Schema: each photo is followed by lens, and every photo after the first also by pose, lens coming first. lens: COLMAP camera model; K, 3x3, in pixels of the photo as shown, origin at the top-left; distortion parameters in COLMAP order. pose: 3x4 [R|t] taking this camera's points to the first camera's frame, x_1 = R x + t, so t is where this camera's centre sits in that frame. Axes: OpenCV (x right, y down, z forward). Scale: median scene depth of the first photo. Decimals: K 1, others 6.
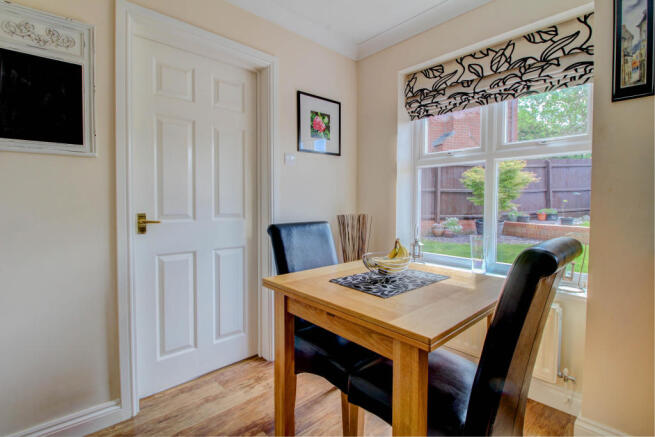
lens RADIAL K [[303.4, 0, 326.5], [0, 303.4, 213.1], [0, 0, 1]] dist [-0.000538, -0.012528]
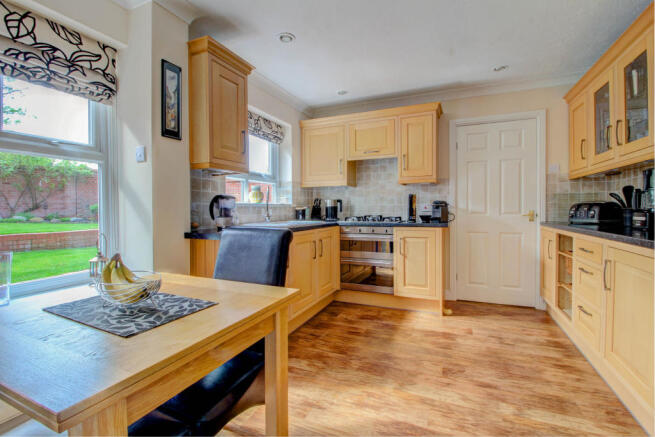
lens RADIAL K [[303.4, 0, 326.5], [0, 303.4, 213.1], [0, 0, 1]] dist [-0.000538, -0.012528]
pose [[-0.404644, -0.017471, 0.914308, -0.471313], [0.032121, 0.998929, 0.033303, -0.018034], [-0.913910, 0.042844, -0.403649, 0.598980]]
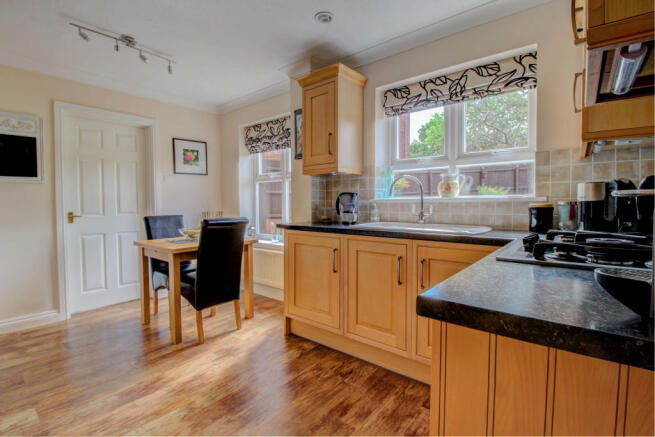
lens RADIAL K [[303.4, 0, 326.5], [0, 303.4, 213.1], [0, 0, 1]] dist [-0.000538, -0.012528]
pose [[0.989857, -0.014292, 0.141345, 0.585999], [0.014430, 0.999896, 0.000050, 0.027690], [-0.141331, 0.001990, 0.989960, -0.902748]]
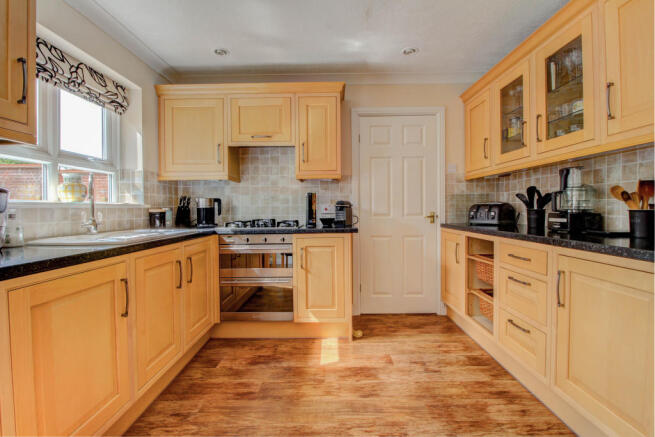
lens RADIAL K [[303.4, 0, 326.5], [0, 303.4, 213.1], [0, 0, 1]] dist [-0.000538, -0.012528]
pose [[-0.728748, -0.009713, 0.684713, -0.079185], [0.025887, 0.998794, 0.041720, -0.013993], [-0.684293, 0.048128, -0.727617, 0.425578]]
